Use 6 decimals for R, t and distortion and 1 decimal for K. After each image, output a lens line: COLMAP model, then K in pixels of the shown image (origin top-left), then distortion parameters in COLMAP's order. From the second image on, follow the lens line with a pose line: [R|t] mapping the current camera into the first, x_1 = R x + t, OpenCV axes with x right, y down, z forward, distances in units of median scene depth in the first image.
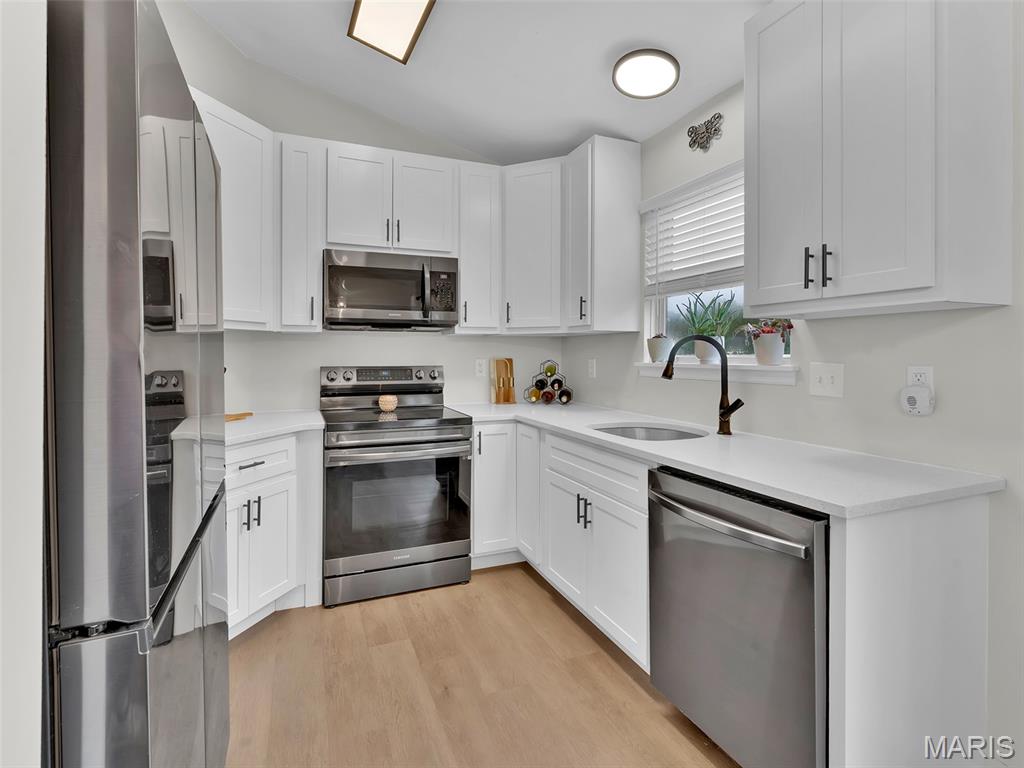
lens RADIAL K [[504.2, 0, 499.1], [0, 504.2, 356.8], [0, 0, 1]] dist [0.000658, -0.000352]
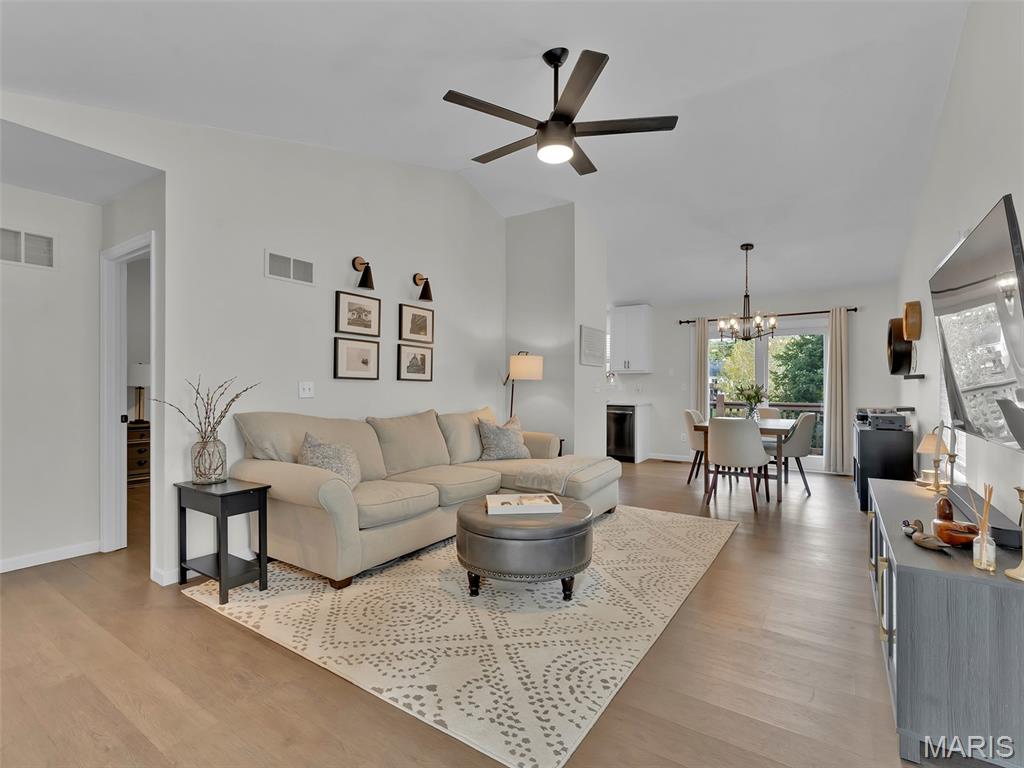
lens RADIAL K [[483.7, 0, 512.0], [0, 483.7, 384.0], [0, 0, 1]] dist [0.008494, -0.000356]
pose [[0.826439, 0.001075, 0.563025, -1.729234], [-0.000249, 0.999999, -0.001543, 0.017958], [-0.563026, 0.001134, 0.826438, -1.351209]]
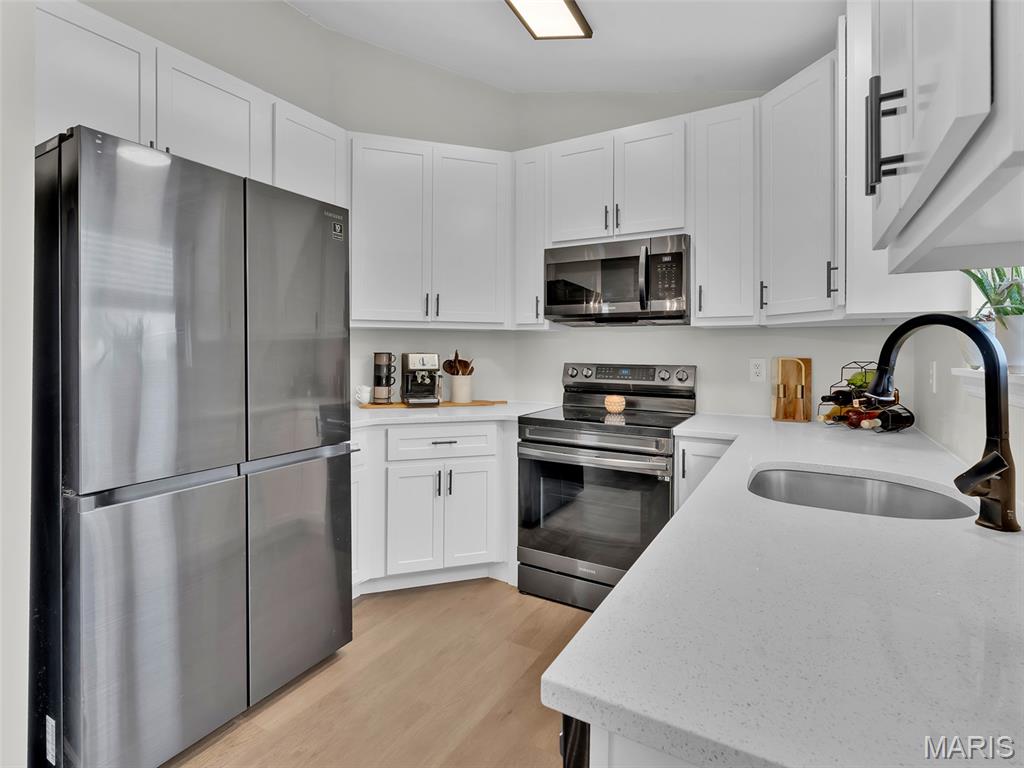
lens RADIAL K [[508.8, 0, 485.7], [0, 508.8, 350.2], [0, 0, 1]] dist [0.000793, -0.000027]
pose [[0.600729, 0.003633, -0.799444, 0.415582], [-0.010702, 0.999937, -0.003498, -0.000966], [0.799381, 0.010657, 0.600730, 0.270995]]
